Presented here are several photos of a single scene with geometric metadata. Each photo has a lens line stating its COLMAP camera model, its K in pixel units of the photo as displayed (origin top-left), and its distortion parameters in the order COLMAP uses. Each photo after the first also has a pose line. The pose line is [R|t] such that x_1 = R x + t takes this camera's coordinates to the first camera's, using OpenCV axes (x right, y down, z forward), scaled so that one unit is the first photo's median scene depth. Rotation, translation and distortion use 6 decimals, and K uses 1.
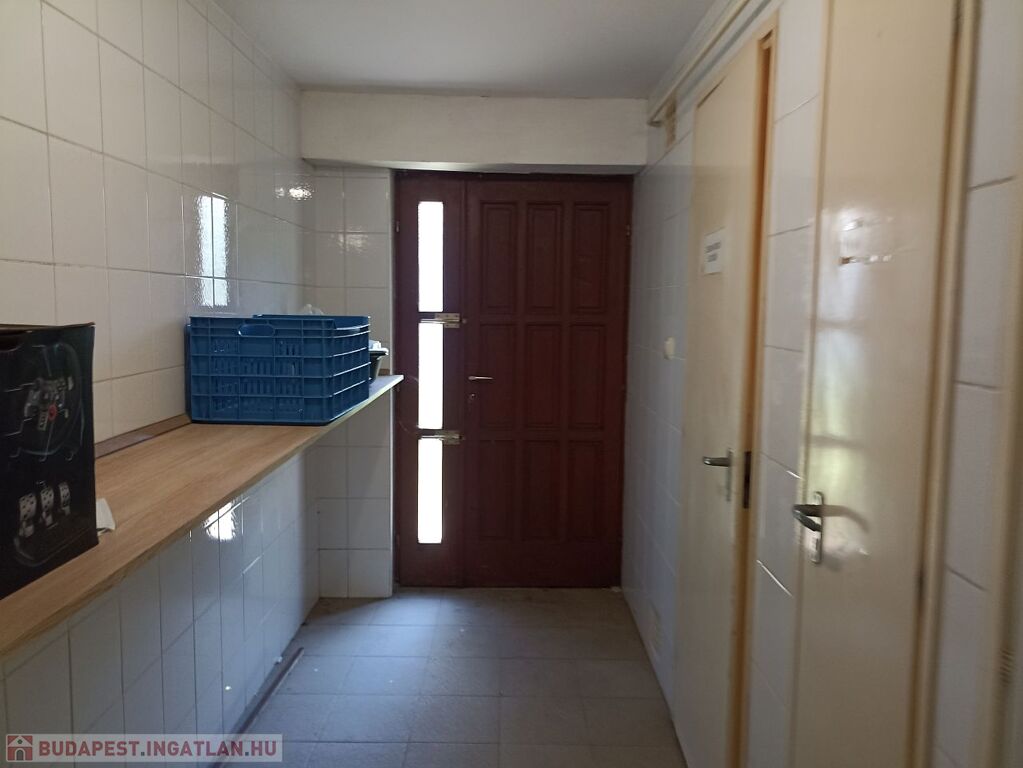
lens RADIAL K [[746.0, 0, 507.8], [0, 746.0, 375.3], [0, 0, 1]] dist [0.039388, -0.042709]
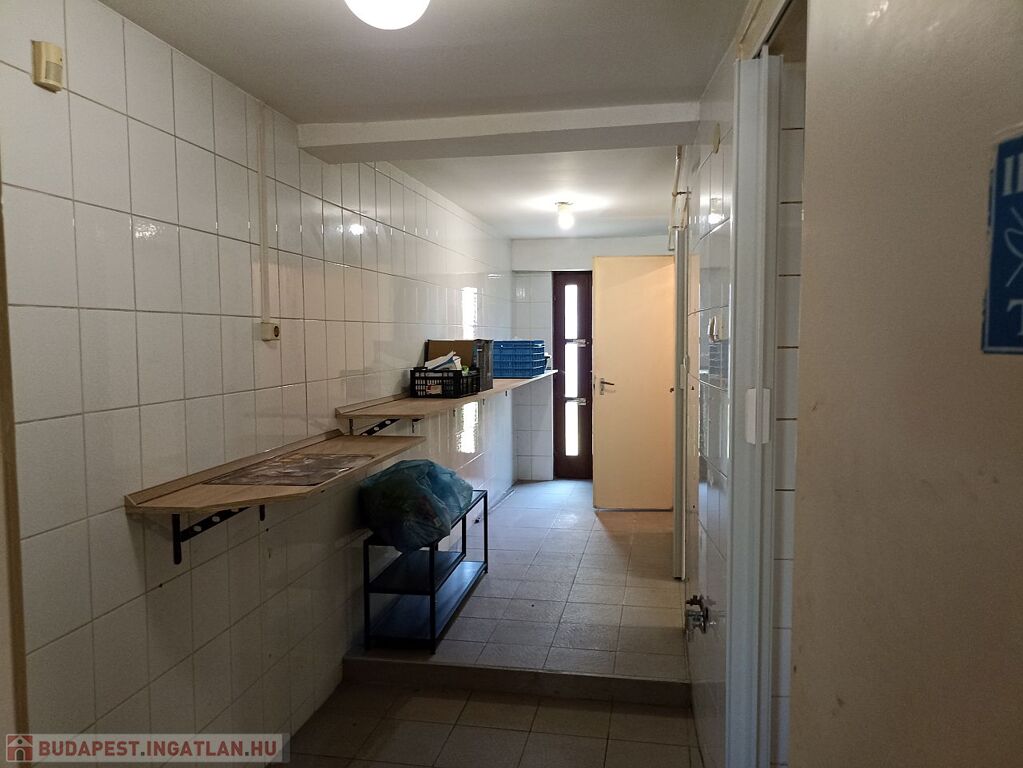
lens RADIAL K [[746.0, 0, 507.8], [0, 746.0, 375.3], [0, 0, 1]] dist [0.039388, -0.042709]
pose [[0.978966, -0.008940, -0.203827, 0.145556], [0.000638, 0.999169, -0.040759, 0.099743], [0.204022, 0.039771, 0.978158, -1.051805]]
